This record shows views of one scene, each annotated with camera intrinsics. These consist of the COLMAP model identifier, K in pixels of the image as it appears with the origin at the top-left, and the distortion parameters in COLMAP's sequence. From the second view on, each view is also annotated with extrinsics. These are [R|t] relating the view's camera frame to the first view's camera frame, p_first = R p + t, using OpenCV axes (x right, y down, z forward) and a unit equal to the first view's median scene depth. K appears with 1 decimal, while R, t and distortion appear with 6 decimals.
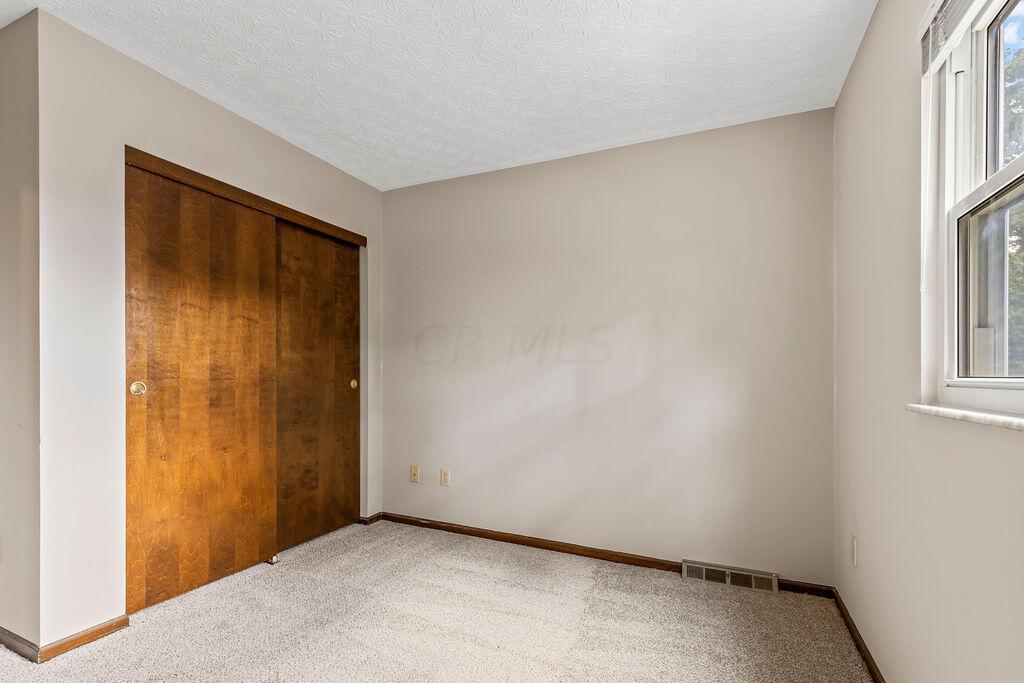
lens RADIAL K [[475.4, 0, 511.2], [0, 475.4, 356.3], [0, 0, 1]] dist [0.038395, 0.000064]
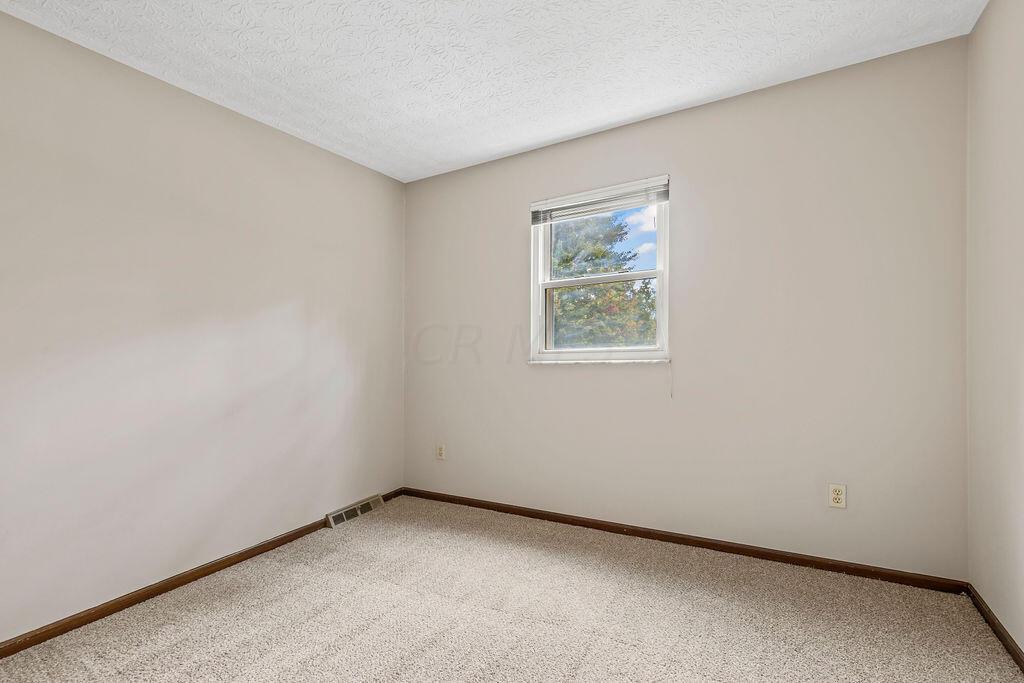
lens RADIAL K [[476.3, 0, 512.0], [0, 476.3, 341.5], [0, 0, 1]] dist [-0.001472, -0.000182]
pose [[0.116087, -0.008571, 0.993202, -0.805519], [-0.004275, 0.999949, 0.009129, -0.009791], [-0.993230, -0.005305, 0.116044, 0.465038]]
